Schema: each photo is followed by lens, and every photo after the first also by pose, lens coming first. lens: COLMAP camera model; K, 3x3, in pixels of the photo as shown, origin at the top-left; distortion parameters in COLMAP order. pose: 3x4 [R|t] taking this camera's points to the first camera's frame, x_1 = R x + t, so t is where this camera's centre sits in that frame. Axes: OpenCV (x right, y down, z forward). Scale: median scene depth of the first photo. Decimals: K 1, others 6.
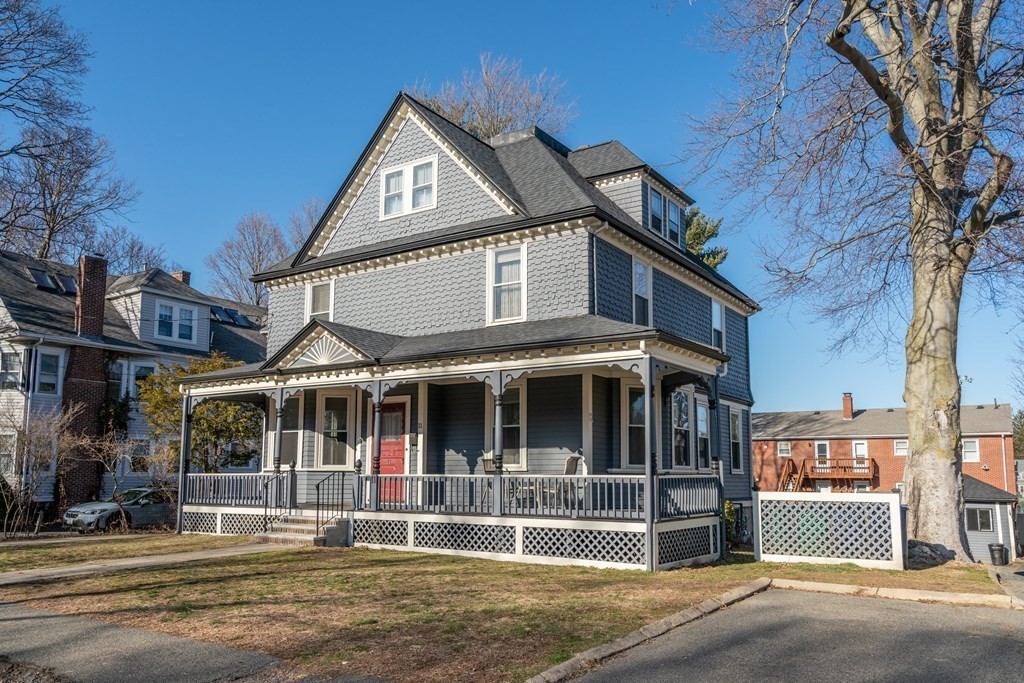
lens RADIAL K [[781.7, 0, 512.0], [0, 781.7, 341.5], [0, 0, 1]] dist [-0.033306, -0.000841]
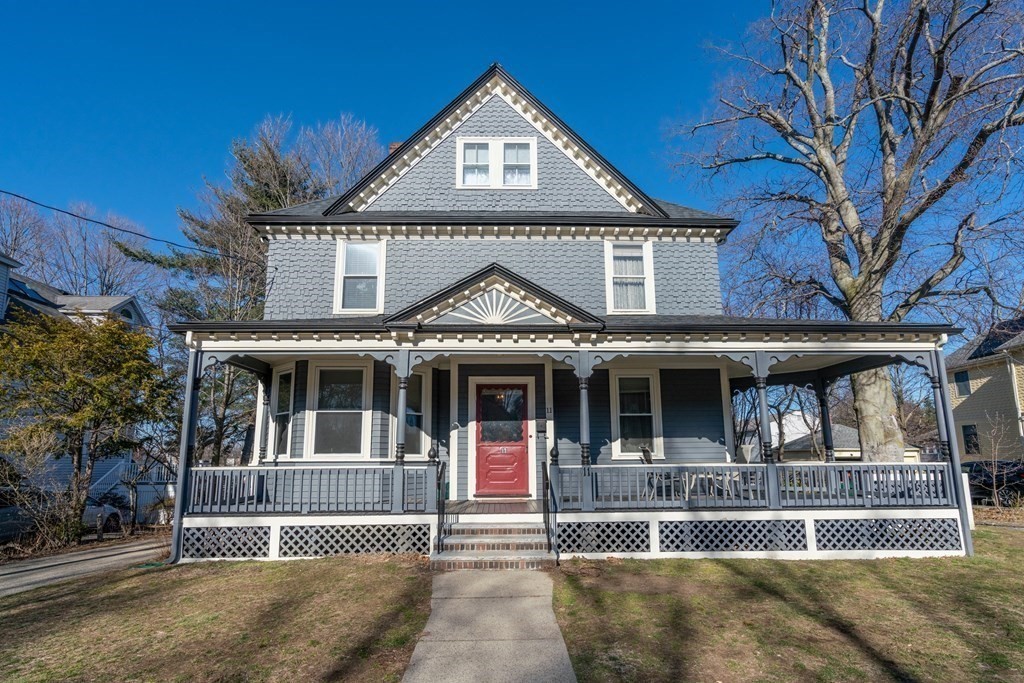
lens RADIAL K [[483.8, 0, 511.1], [0, 483.8, 367.8], [0, 0, 1]] dist [-0.010274, -0.000119]
pose [[0.819809, 0.104499, 0.563021, -0.470650], [-0.088785, 0.994514, -0.055308, 0.092617], [-0.565712, -0.004646, 0.824590, 0.557408]]
